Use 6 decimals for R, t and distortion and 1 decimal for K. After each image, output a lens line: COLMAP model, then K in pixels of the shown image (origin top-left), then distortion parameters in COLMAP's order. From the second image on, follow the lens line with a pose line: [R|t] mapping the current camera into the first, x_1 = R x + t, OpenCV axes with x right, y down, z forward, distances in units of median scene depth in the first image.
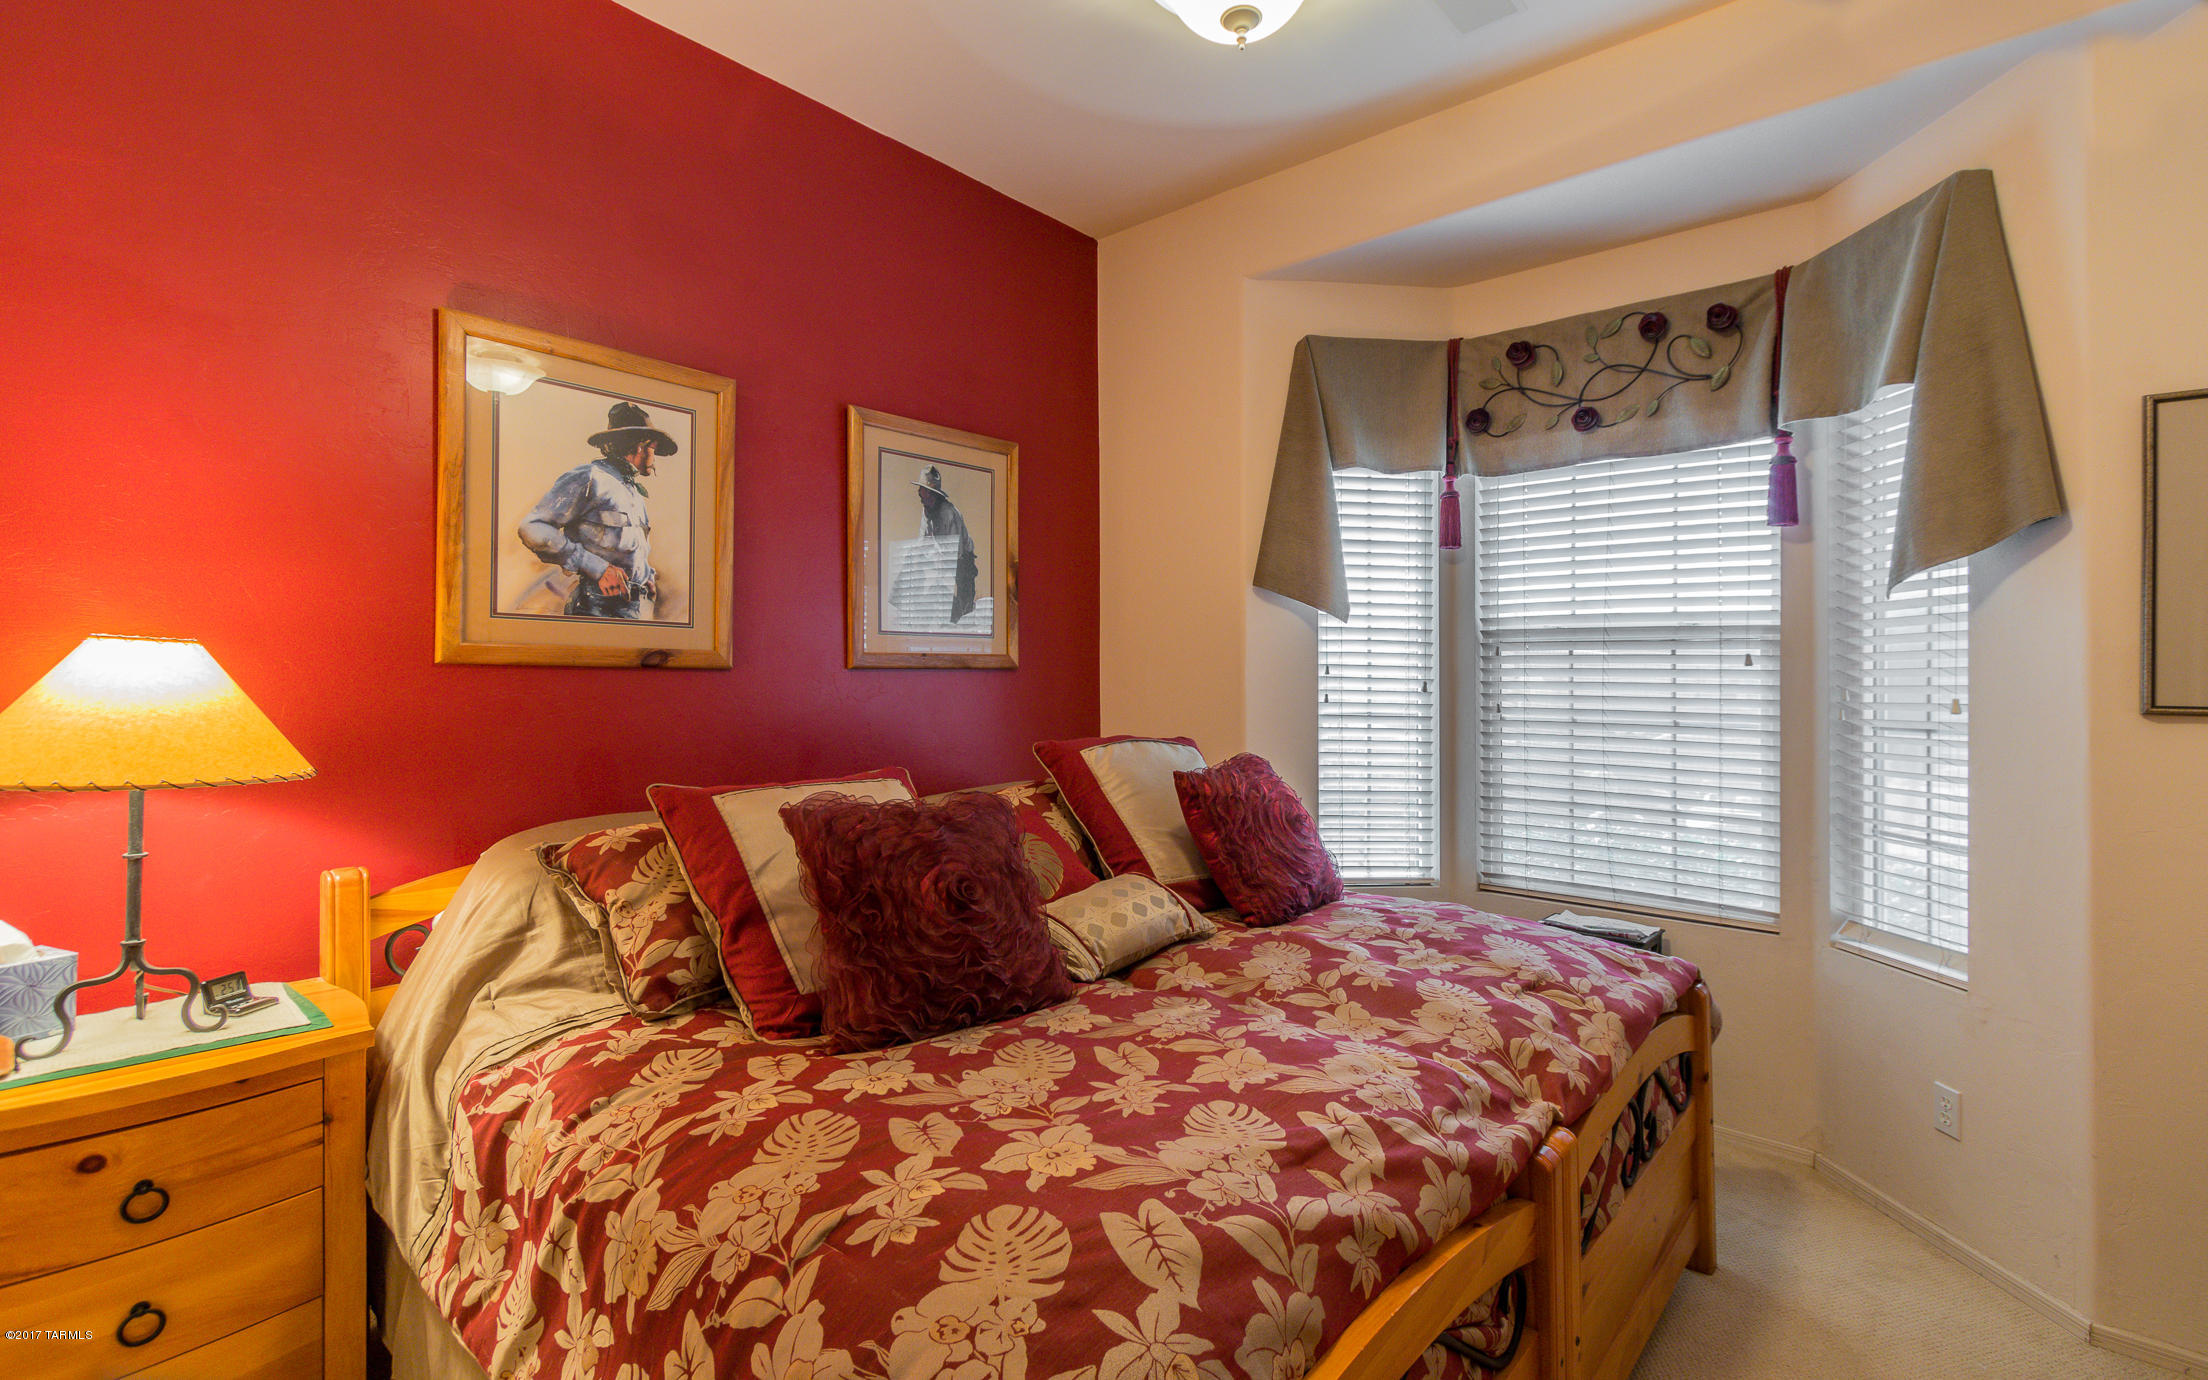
lens RADIAL K [[1023.5, 0, 1111.7], [0, 1023.5, 645.9], [0, 0, 1]] dist [0.002602, -0.000284]
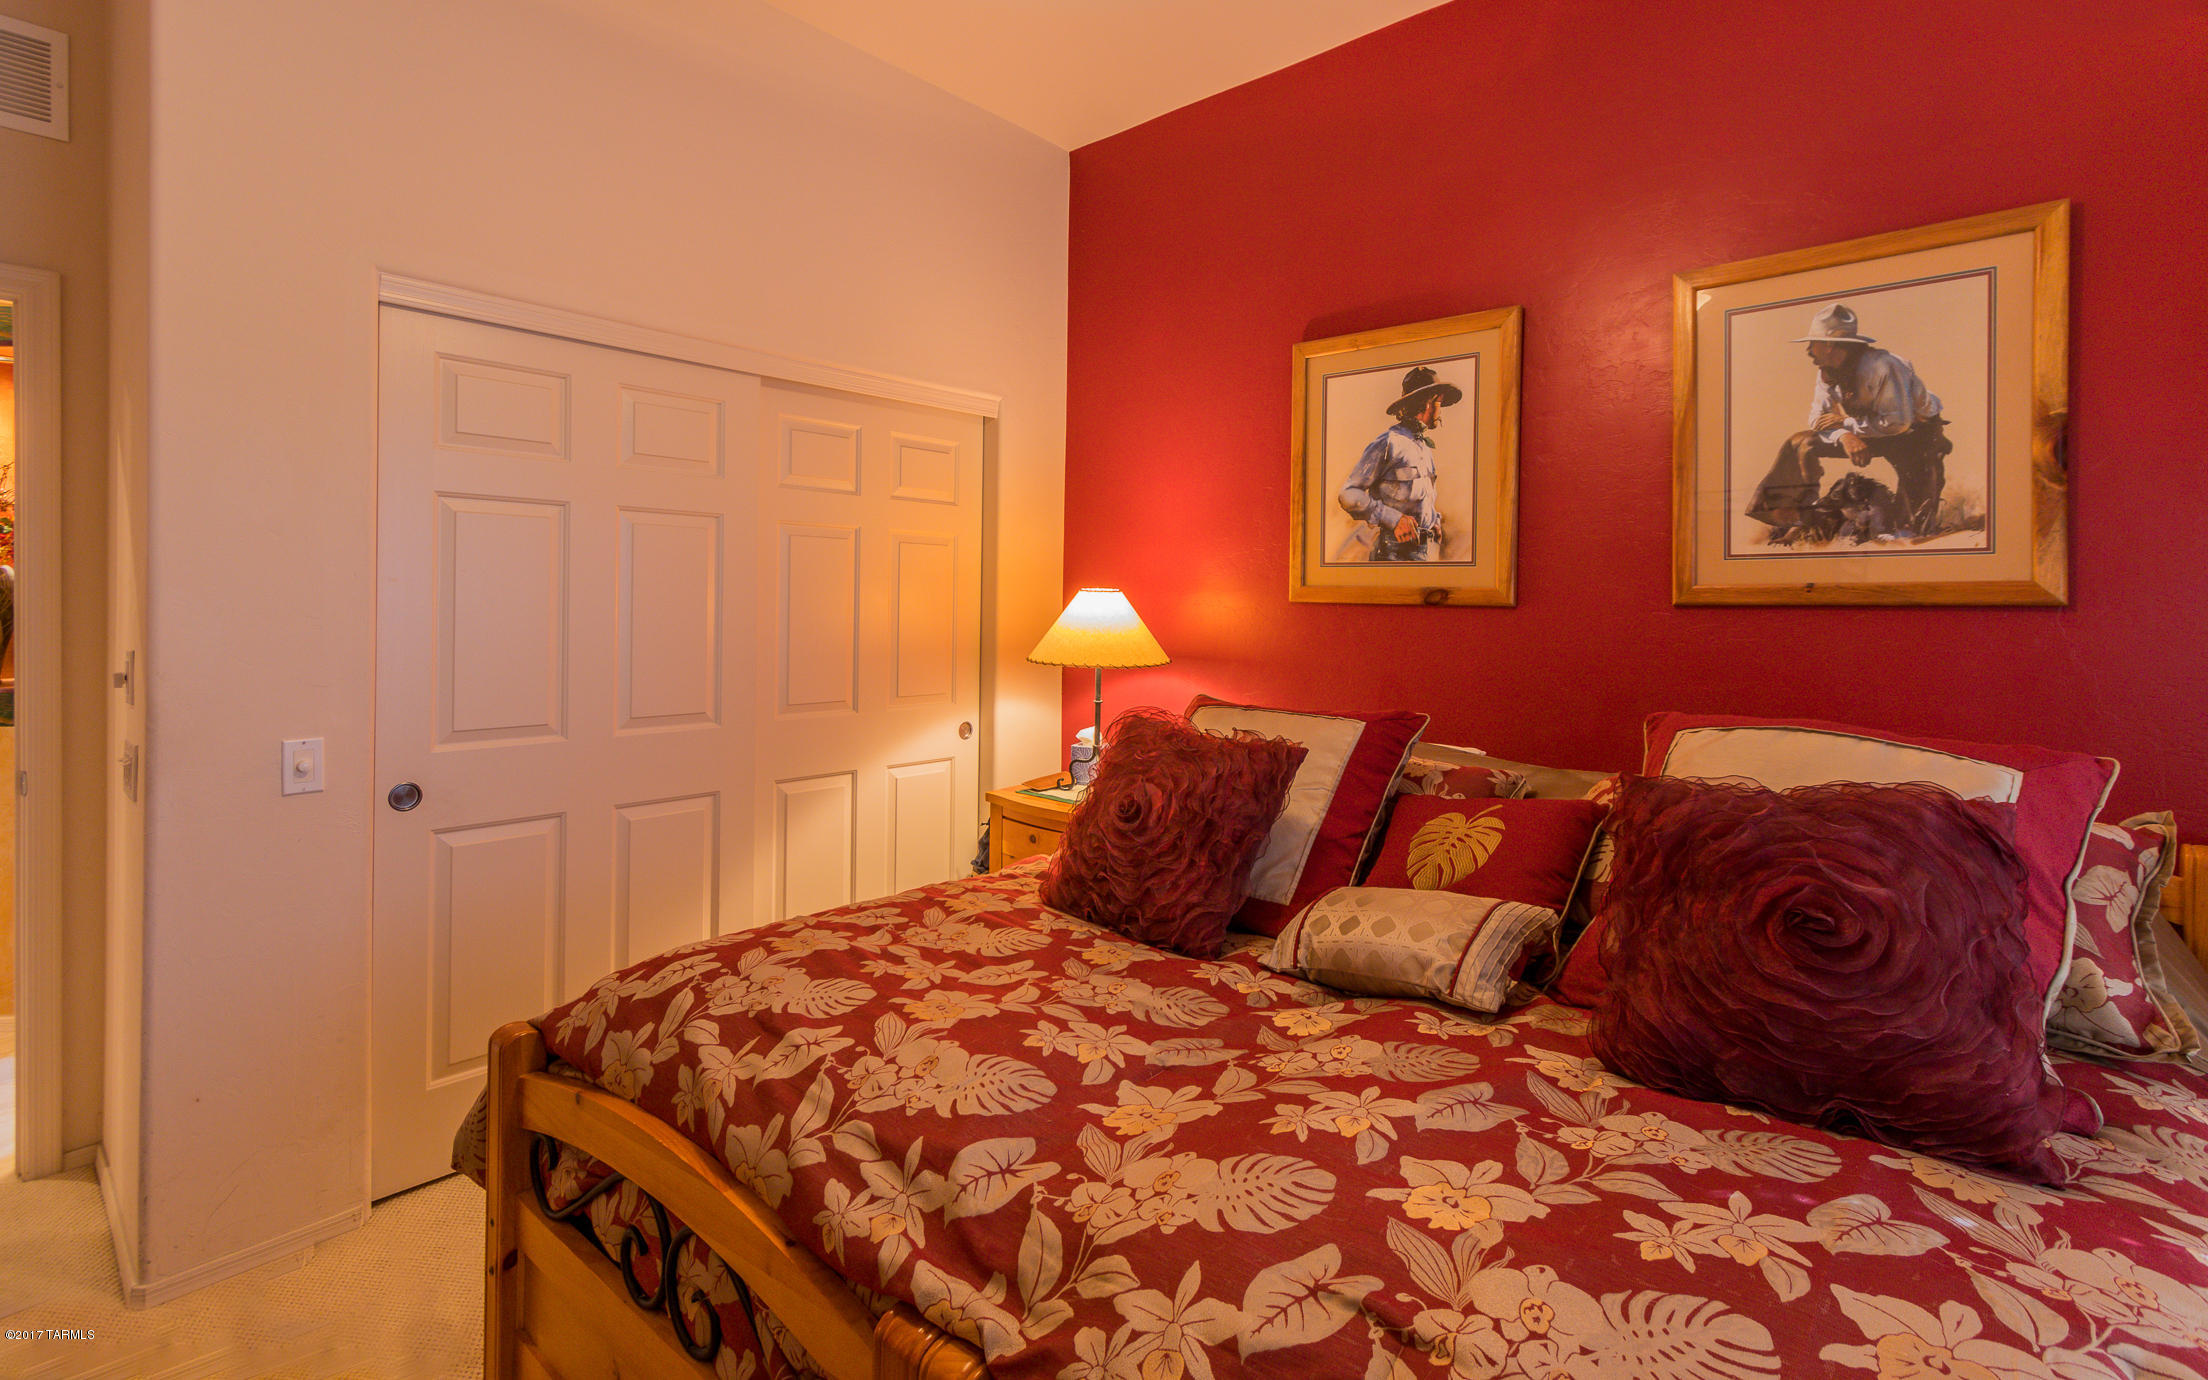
lens RADIAL K [[1009.6, 0, 1106.3], [0, 1009.6, 597.6], [0, 0, 1]] dist [-0.000543, -0.000061]
pose [[-0.001180, -0.011799, -0.999930, 0.631420], [0.019978, 0.999731, -0.011821, 0.019613], [0.999800, -0.019991, -0.000944, 0.665693]]
